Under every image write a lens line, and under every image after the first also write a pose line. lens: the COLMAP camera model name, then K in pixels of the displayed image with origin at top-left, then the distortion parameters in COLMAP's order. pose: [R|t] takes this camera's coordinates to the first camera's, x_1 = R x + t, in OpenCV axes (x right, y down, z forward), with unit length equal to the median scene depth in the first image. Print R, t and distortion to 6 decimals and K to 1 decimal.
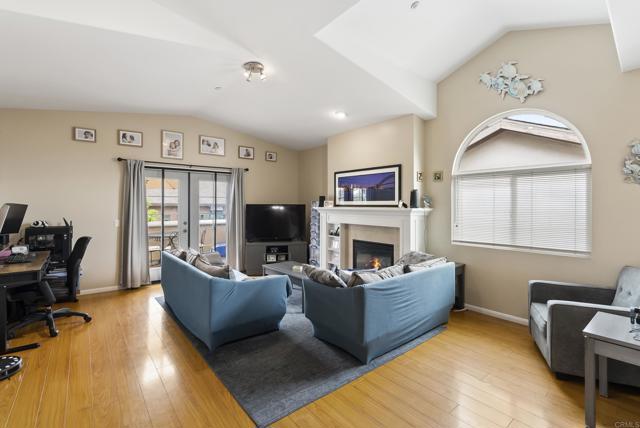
lens RADIAL K [[293.4, 0, 321.9], [0, 293.4, 208.5], [0, 0, 1]] dist [-0.000744, 0.000765]
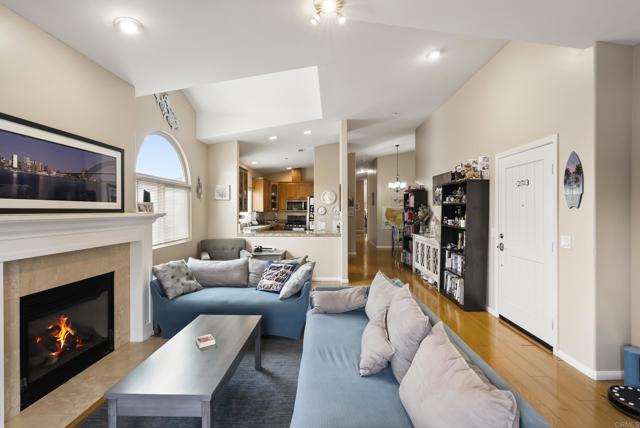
lens RADIAL K [[293.4, 0, 321.9], [0, 293.4, 208.5], [0, 0, 1]] dist [-0.000744, 0.000765]
pose [[-0.755680, 0.001407, 0.654939, -0.451620], [0.005149, 0.999980, 0.003794, -0.011484], [-0.654920, 0.006240, -0.755672, 1.034744]]
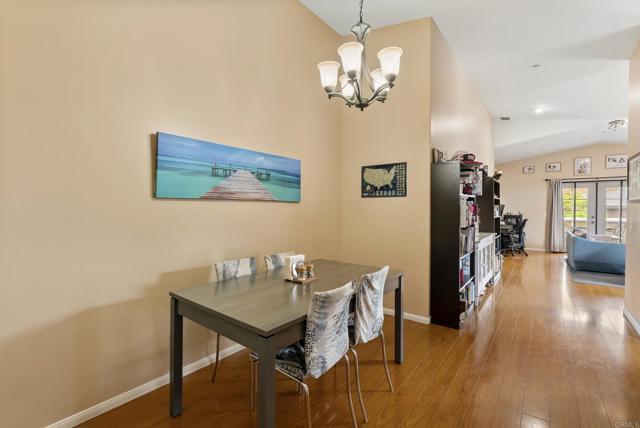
lens RADIAL K [[293.4, 0, 321.9], [0, 293.4, 208.5], [0, 0, 1]] dist [-0.000744, 0.000765]
pose [[0.233495, 0.001365, -0.972357, 0.698660], [-0.013906, 0.999901, -0.001935, 0.030229], [0.972259, 0.013973, 0.233491, -0.720917]]
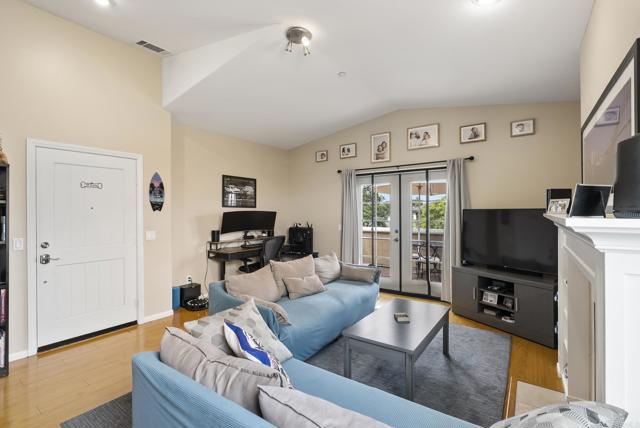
lens RADIAL K [[293.4, 0, 321.9], [0, 293.4, 208.5], [0, 0, 1]] dist [-0.000744, 0.000765]
pose [[0.268811, -0.013147, -0.963103, 0.361564], [-0.004481, 0.999879, -0.014900, -0.005601], [0.963183, 0.008321, 0.268719, 0.581542]]
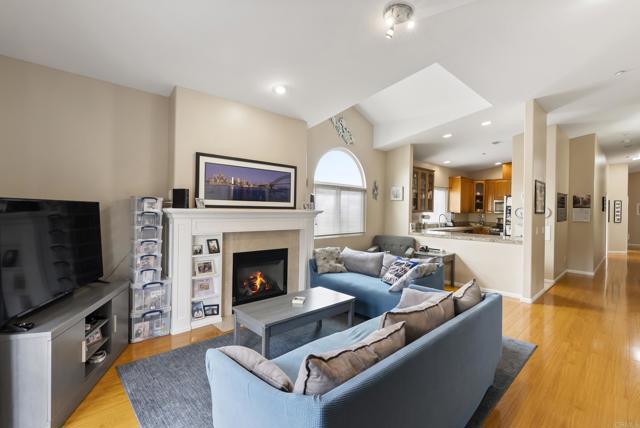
lens RADIAL K [[298.9, 0, 324.1], [0, 298.9, 205.7], [0, 0, 1]] dist [-0.002667, 0.000314]
pose [[-0.070428, 0.005675, 0.997501, -0.648566], [-0.008990, 0.999940, -0.006324, -0.009334], [-0.997476, -0.009413, -0.070373, 0.831095]]
